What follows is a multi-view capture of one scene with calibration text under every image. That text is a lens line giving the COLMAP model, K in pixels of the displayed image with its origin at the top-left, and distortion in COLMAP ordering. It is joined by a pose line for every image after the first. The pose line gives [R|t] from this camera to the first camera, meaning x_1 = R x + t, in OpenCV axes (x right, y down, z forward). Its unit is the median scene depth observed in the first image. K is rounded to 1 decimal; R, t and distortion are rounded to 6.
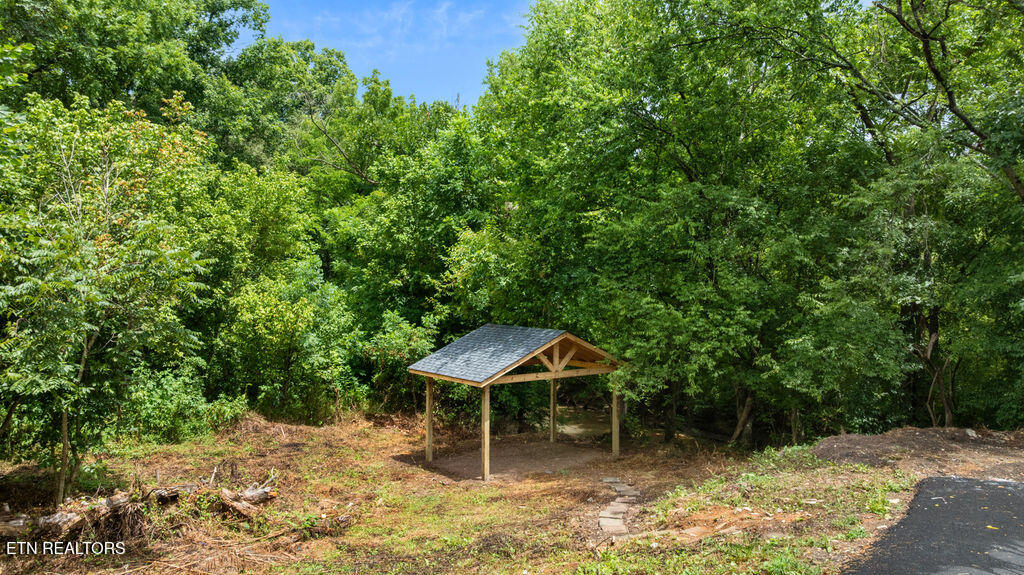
lens RADIAL K [[744.5, 0, 512.0], [0, 744.5, 287.5], [0, 0, 1]] dist [-0.029516, 0.001177]
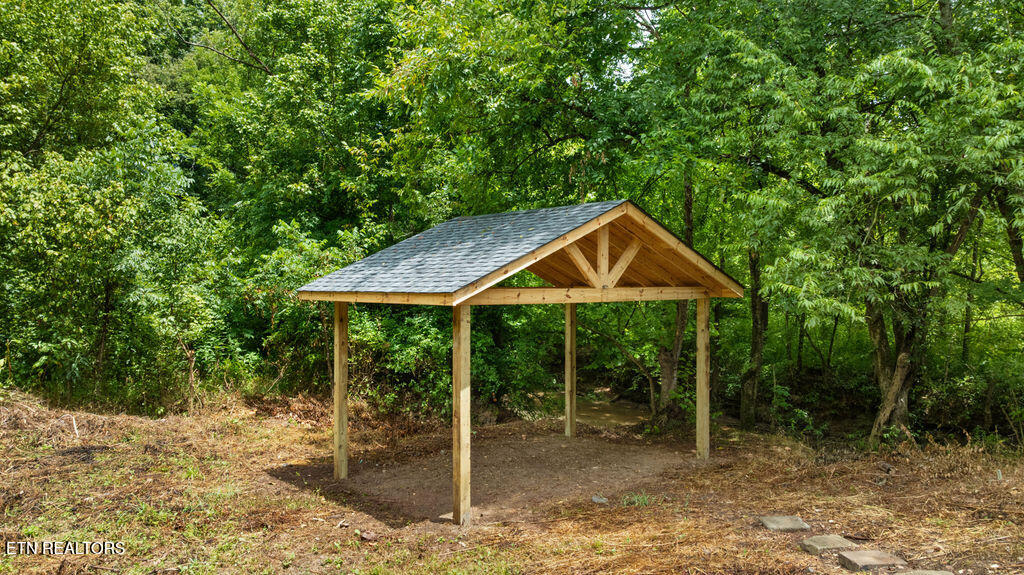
lens RADIAL K [[744.5, 0, 512.0], [0, 744.5, 287.5], [0, 0, 1]] dist [-0.029516, 0.001177]
pose [[0.997362, -0.005376, 0.072394, -0.028876], [0.005295, 0.999985, 0.001311, 0.092991], [-0.072400, -0.000924, 0.997375, 0.435488]]
